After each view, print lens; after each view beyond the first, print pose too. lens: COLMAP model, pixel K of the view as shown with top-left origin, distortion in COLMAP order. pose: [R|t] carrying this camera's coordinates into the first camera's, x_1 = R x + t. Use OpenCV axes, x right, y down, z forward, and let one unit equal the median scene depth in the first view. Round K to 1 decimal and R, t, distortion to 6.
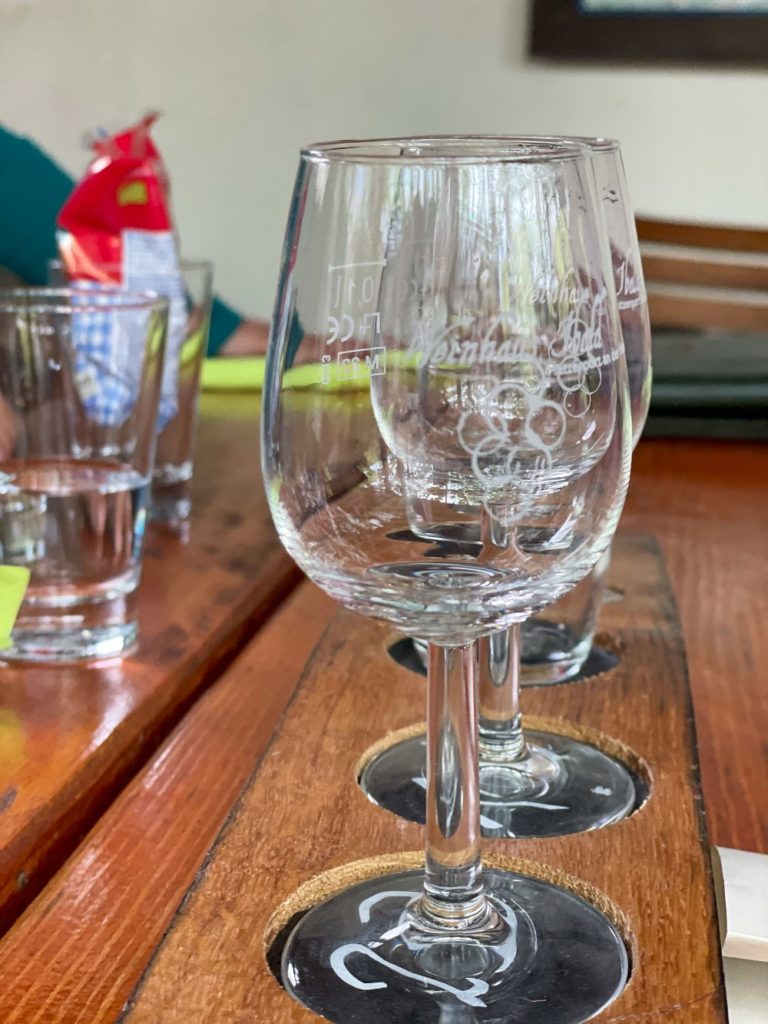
lens RADIAL K [[1507.1, 0, 384.0], [0, 1507.1, 512.0], [0, 0, 1]] dist [-0.006574, -0.166616]
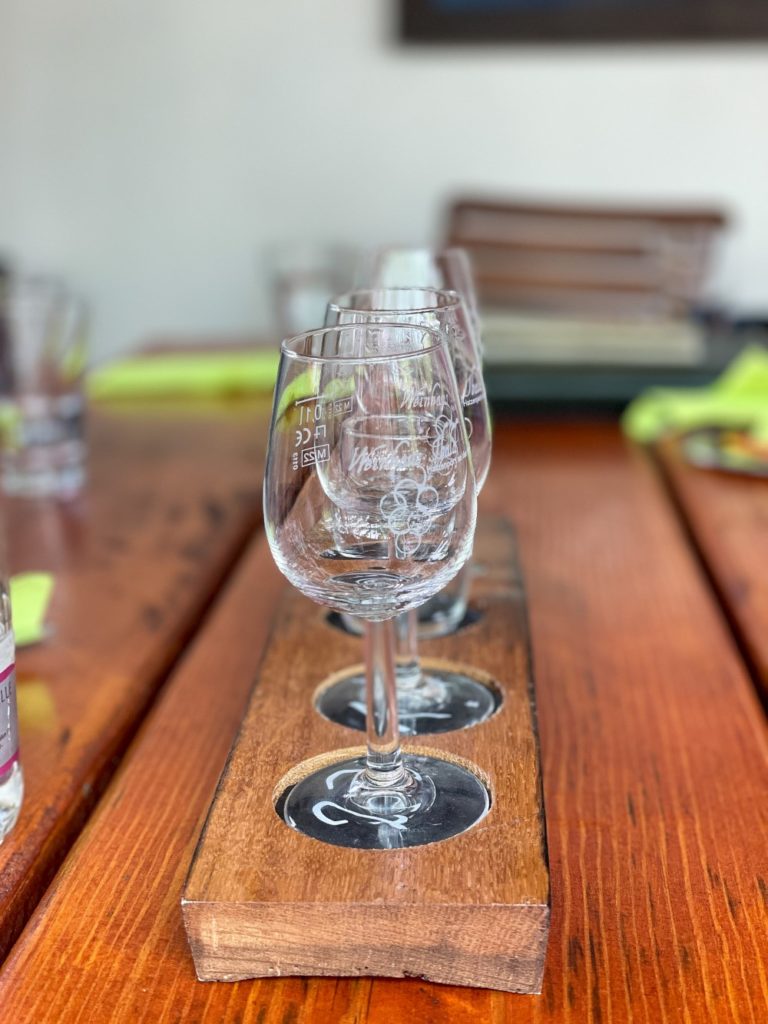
lens RADIAL K [[1507.1, 0, 384.0], [0, 1507.1, 512.0], [0, 0, 1]] dist [-0.006574, -0.166616]
pose [[0.995820, -0.049139, 0.076998, -0.063843], [0.046435, 0.998253, 0.036521, -0.083861], [-0.078659, -0.032793, 0.996362, -0.609693]]
